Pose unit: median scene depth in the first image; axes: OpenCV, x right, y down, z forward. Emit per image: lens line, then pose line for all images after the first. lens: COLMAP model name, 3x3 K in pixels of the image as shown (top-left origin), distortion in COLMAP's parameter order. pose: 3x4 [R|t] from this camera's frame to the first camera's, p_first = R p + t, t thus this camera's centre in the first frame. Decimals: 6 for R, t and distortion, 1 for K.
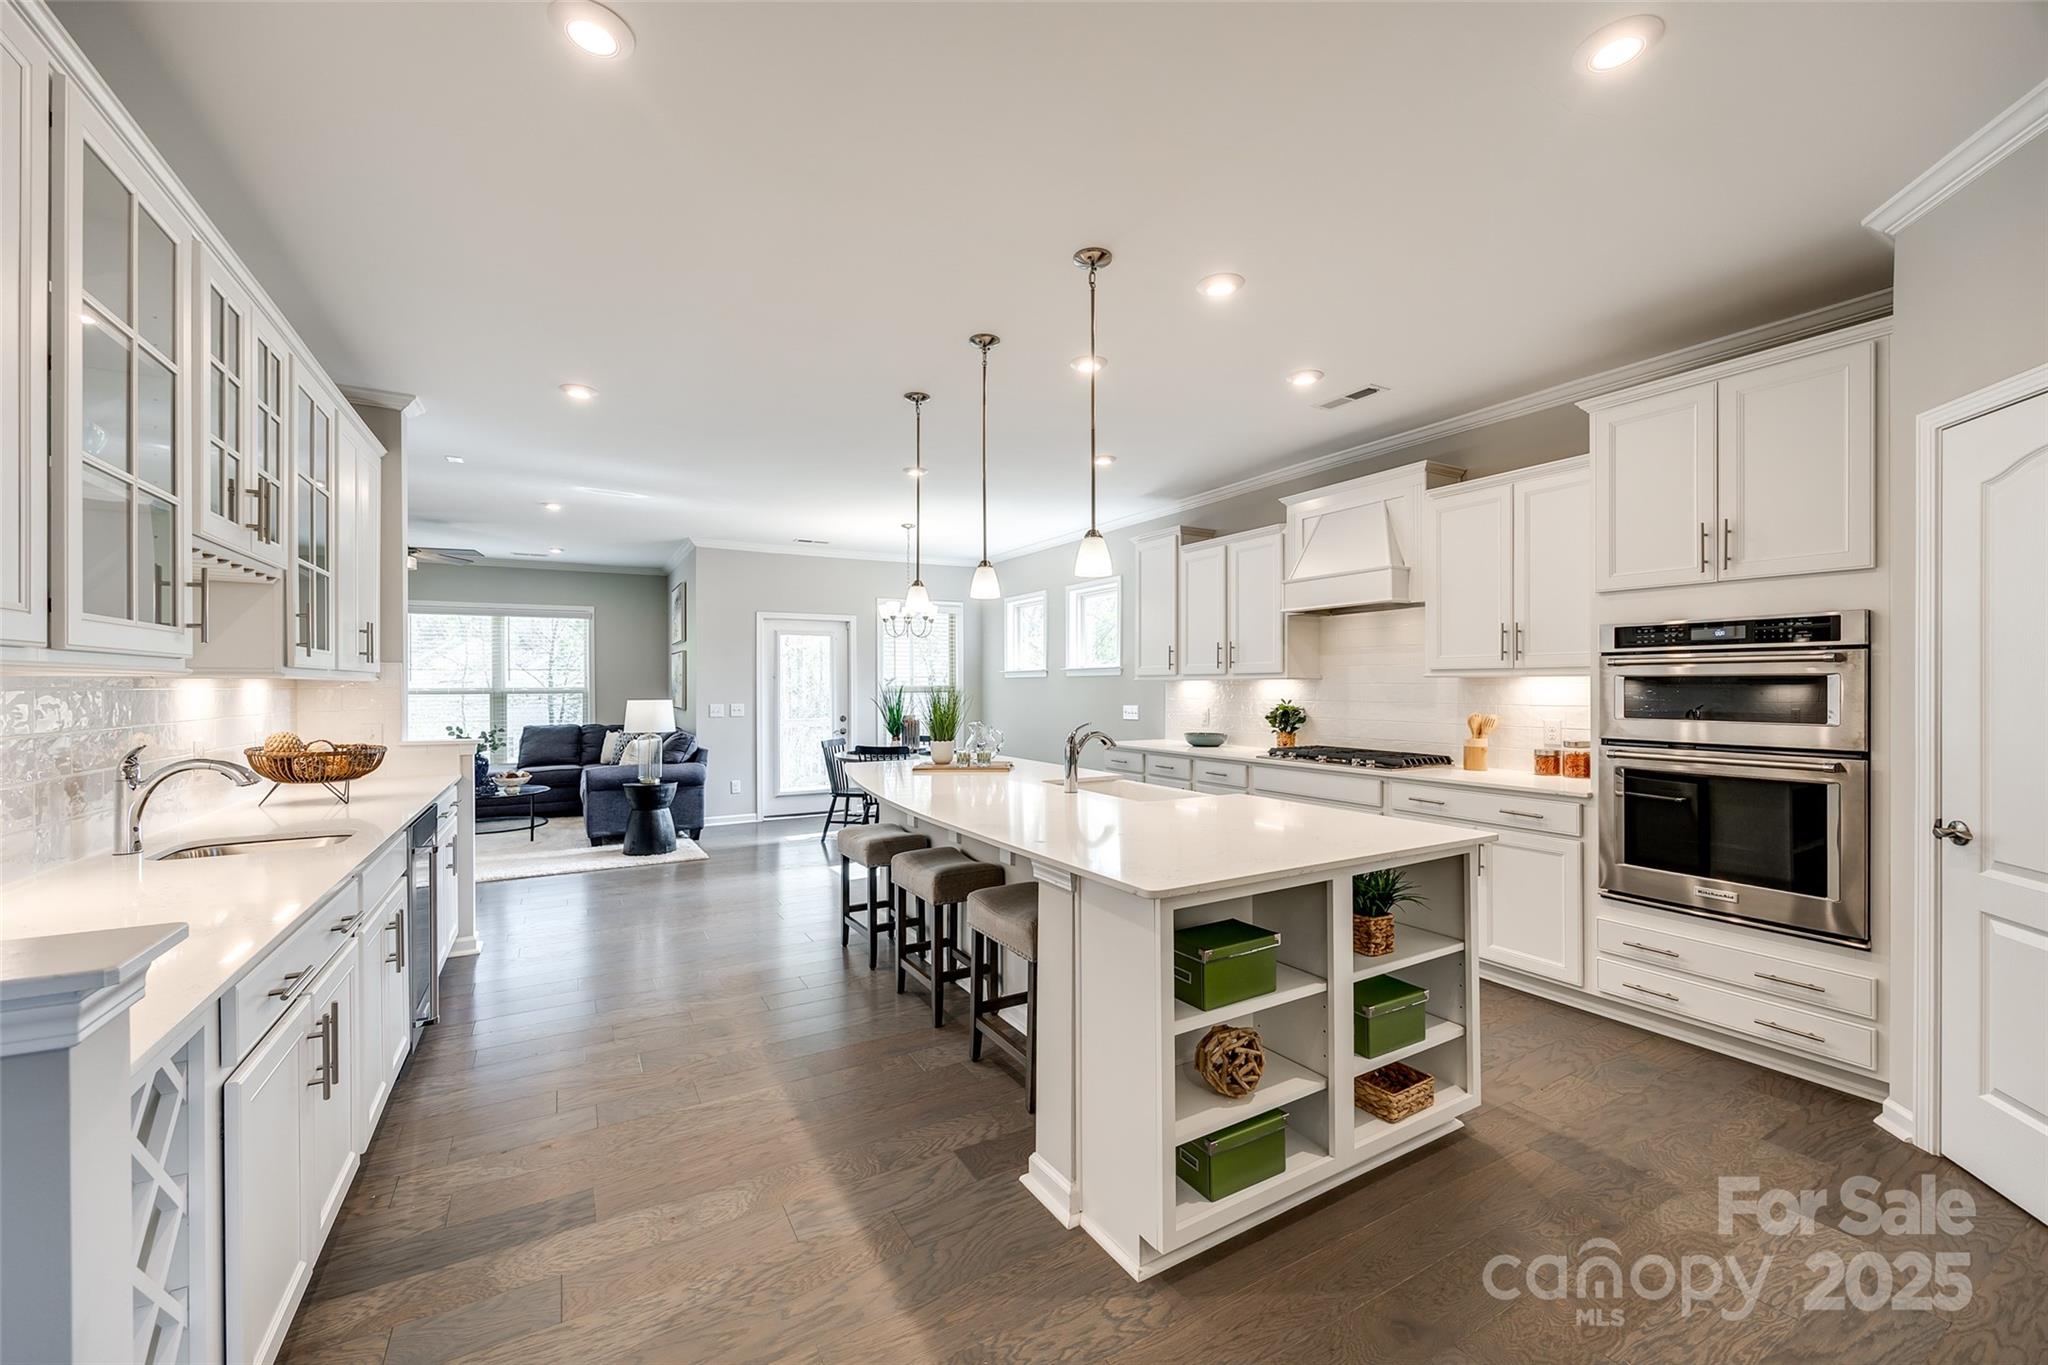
lens RADIAL K [[796.2, 0, 1024.0], [0, 796.2, 682.5], [0, 0, 1]] dist [-0.020228, -0.000006]
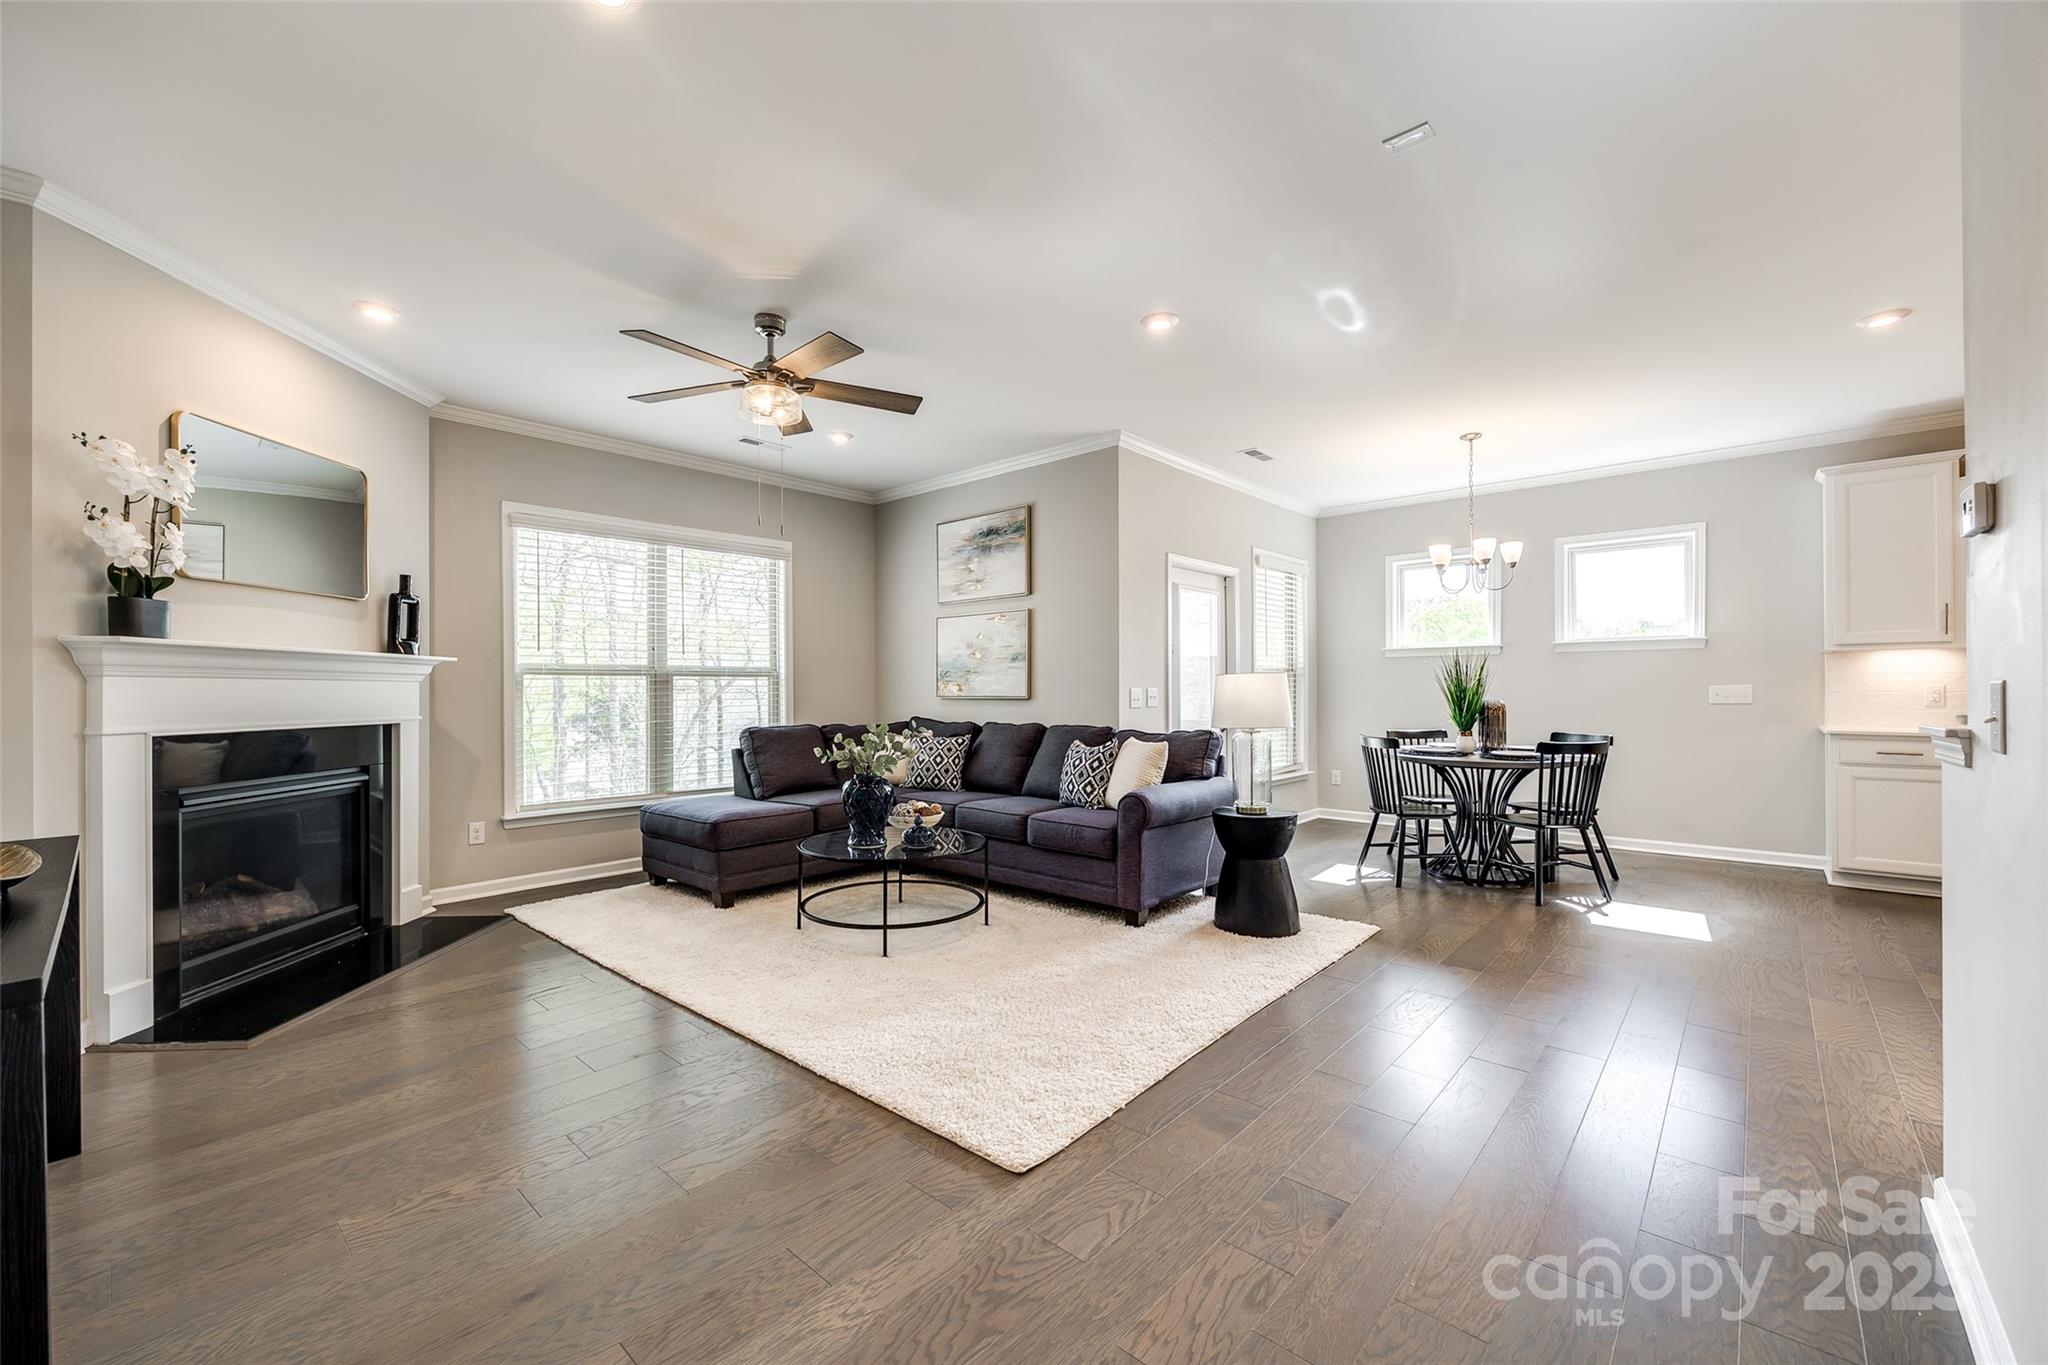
lens RADIAL K [[822.3, 0, 1013.8], [0, 822.3, 685.4], [0, 0, 1]] dist [0.000574, 0.000139]
pose [[0.955197, 0.000268, 0.295969, -0.768195], [0.000498, 0.999997, -0.002513, 0.029761], [-0.295969, 0.002548, 0.955194, 0.418994]]
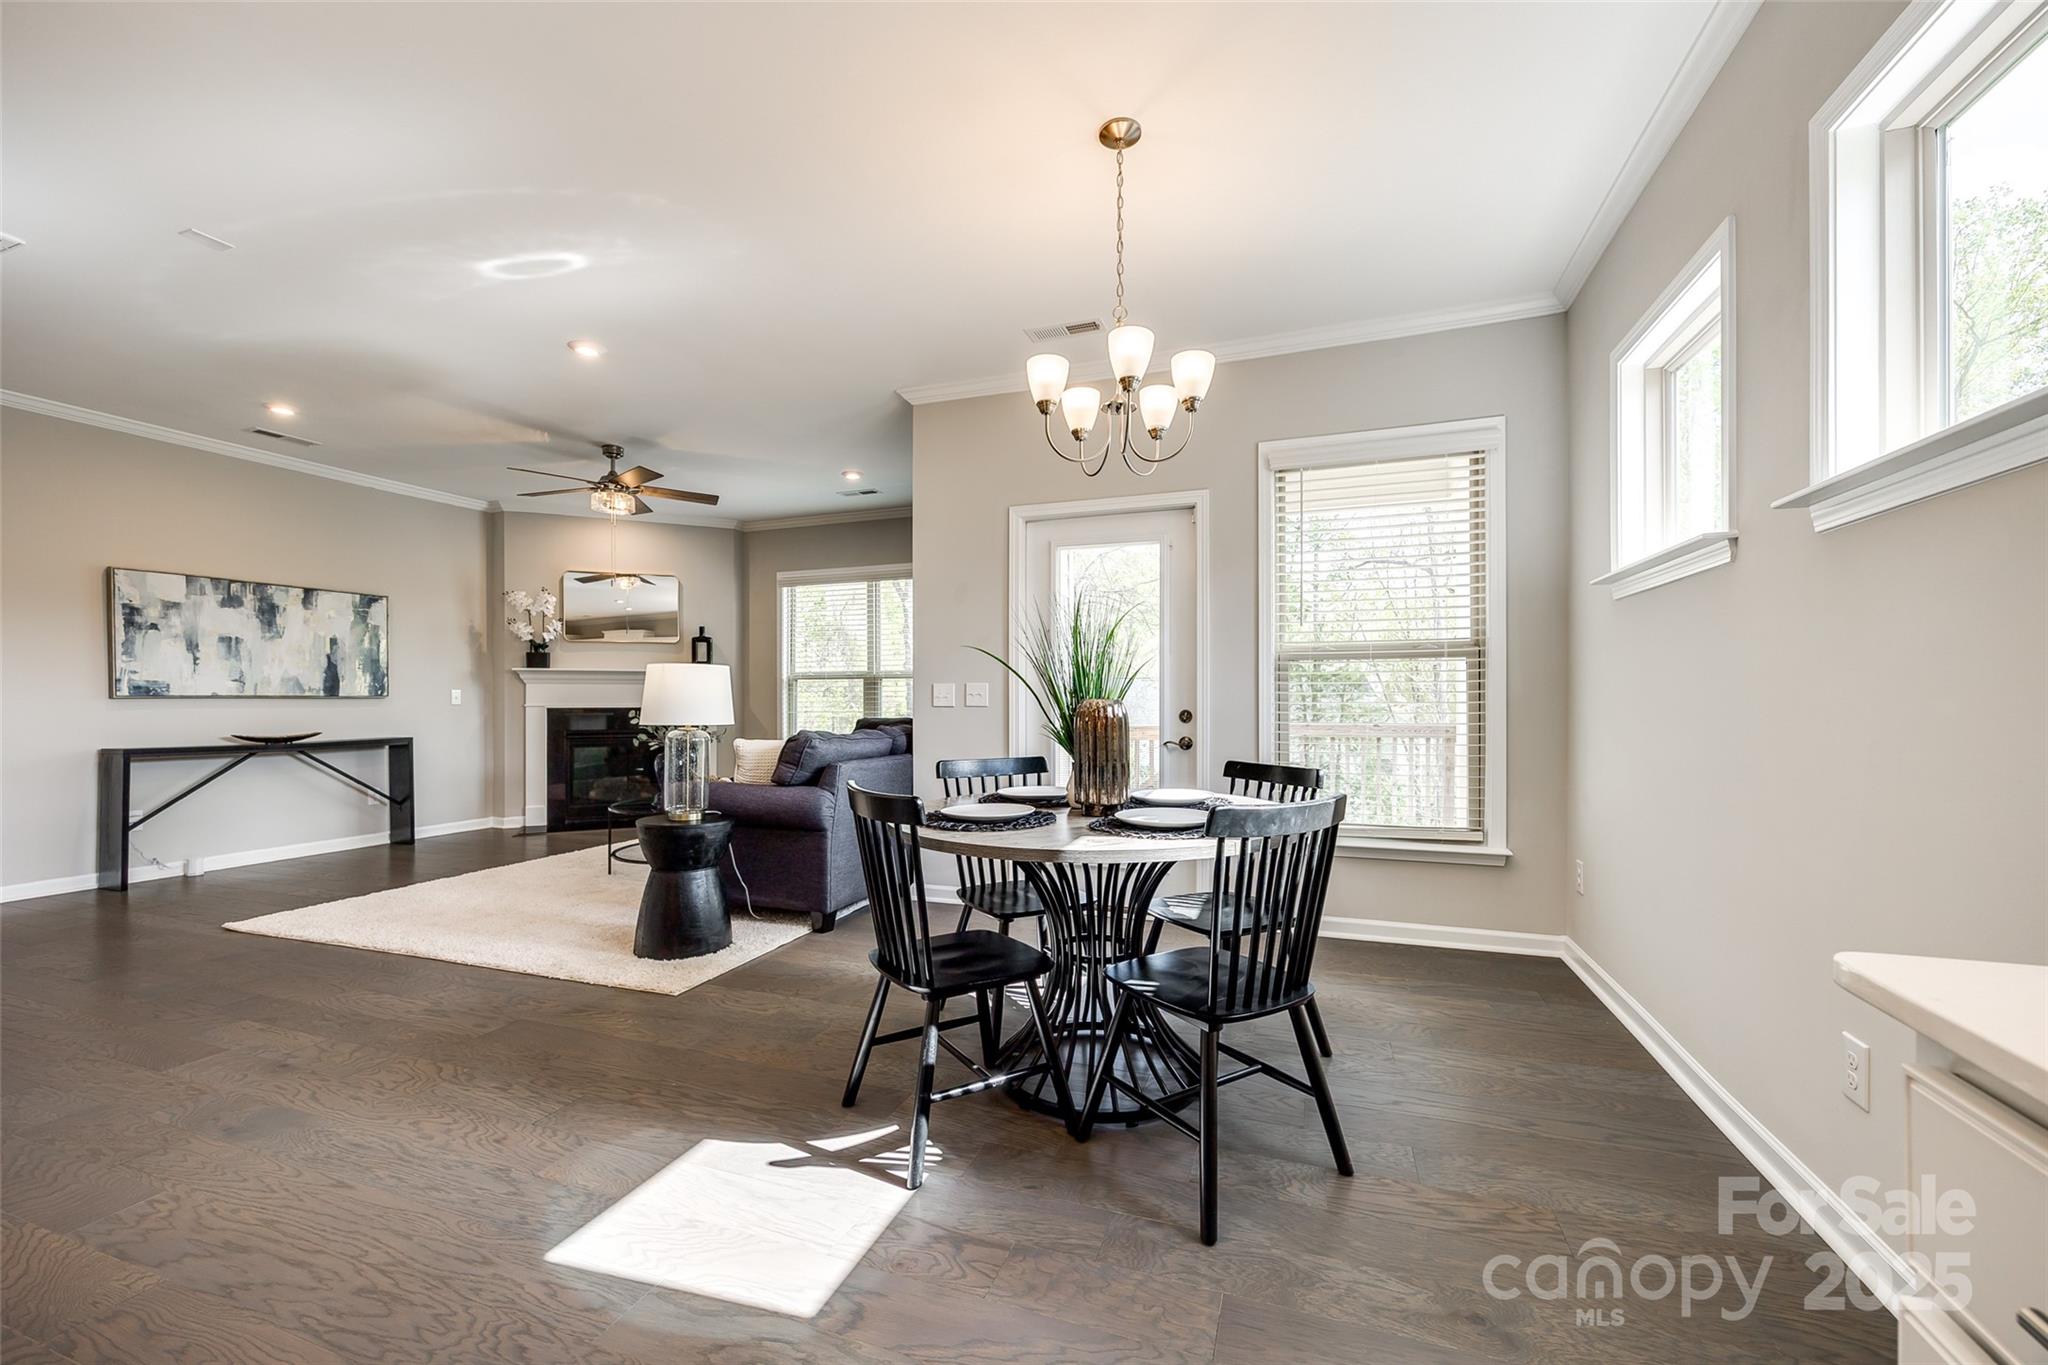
lens RADIAL K [[814.7, 0, 1017.2], [0, 814.7, 697.6], [0, 0, 1]] dist [0.000861, 0.000035]
pose [[0.632564, 0.000765, -0.774508, 0.097473], [0.004437, 0.999980, 0.004612, 0.039175], [0.774495, -0.006354, 0.632548, 0.759535]]
